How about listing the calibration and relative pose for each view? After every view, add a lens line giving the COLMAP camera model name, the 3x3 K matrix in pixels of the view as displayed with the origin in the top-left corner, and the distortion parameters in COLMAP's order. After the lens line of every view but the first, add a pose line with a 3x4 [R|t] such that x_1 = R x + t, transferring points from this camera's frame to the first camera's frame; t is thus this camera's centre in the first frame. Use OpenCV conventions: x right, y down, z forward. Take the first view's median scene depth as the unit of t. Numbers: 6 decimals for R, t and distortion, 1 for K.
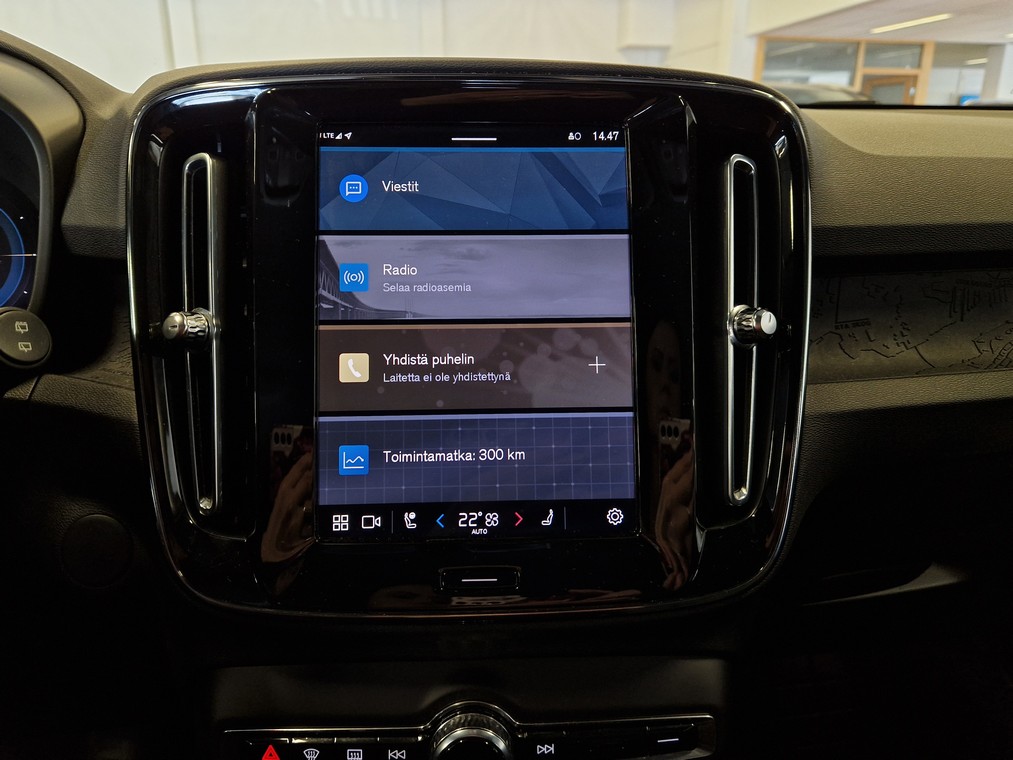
lens RADIAL K [[692.3, 0, 506.5], [0, 692.3, 380.0], [0, 0, 1]] dist [0.019002, -0.000684]
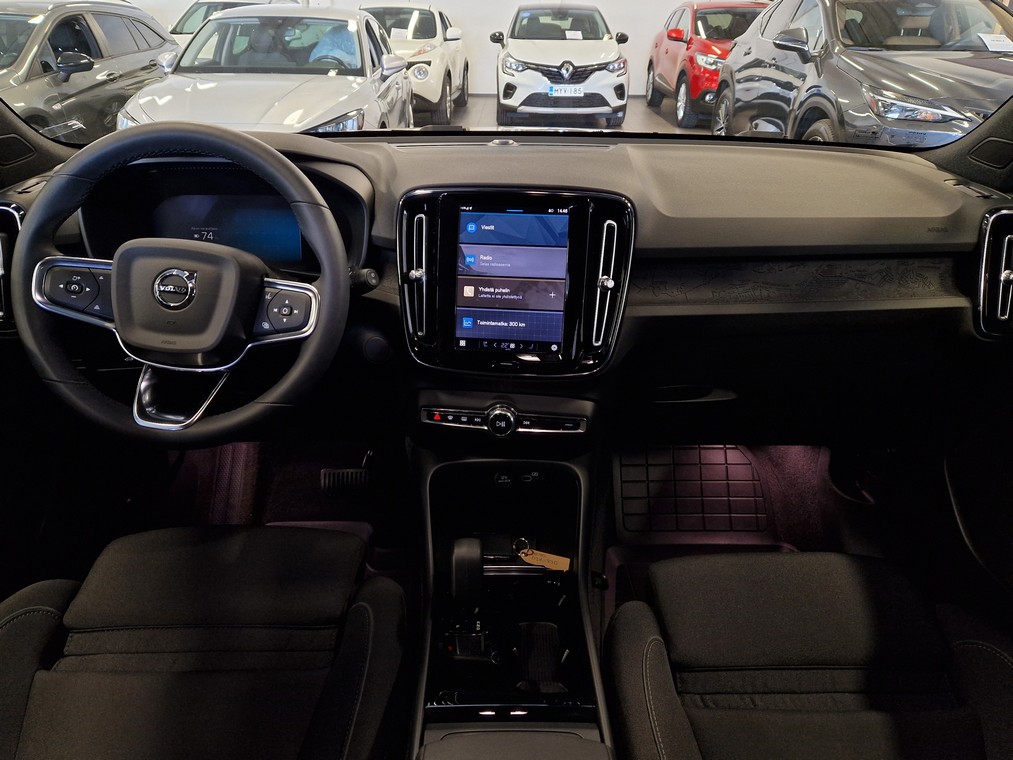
lens RADIAL K [[692.3, 0, 506.5], [0, 692.3, 380.0], [0, 0, 1]] dist [0.019002, -0.000684]
pose [[0.987418, 0.074171, -0.139656, 0.369793], [-0.051309, 0.985667, 0.160712, -0.125588], [0.149574, -0.151524, 0.977071, -1.875059]]
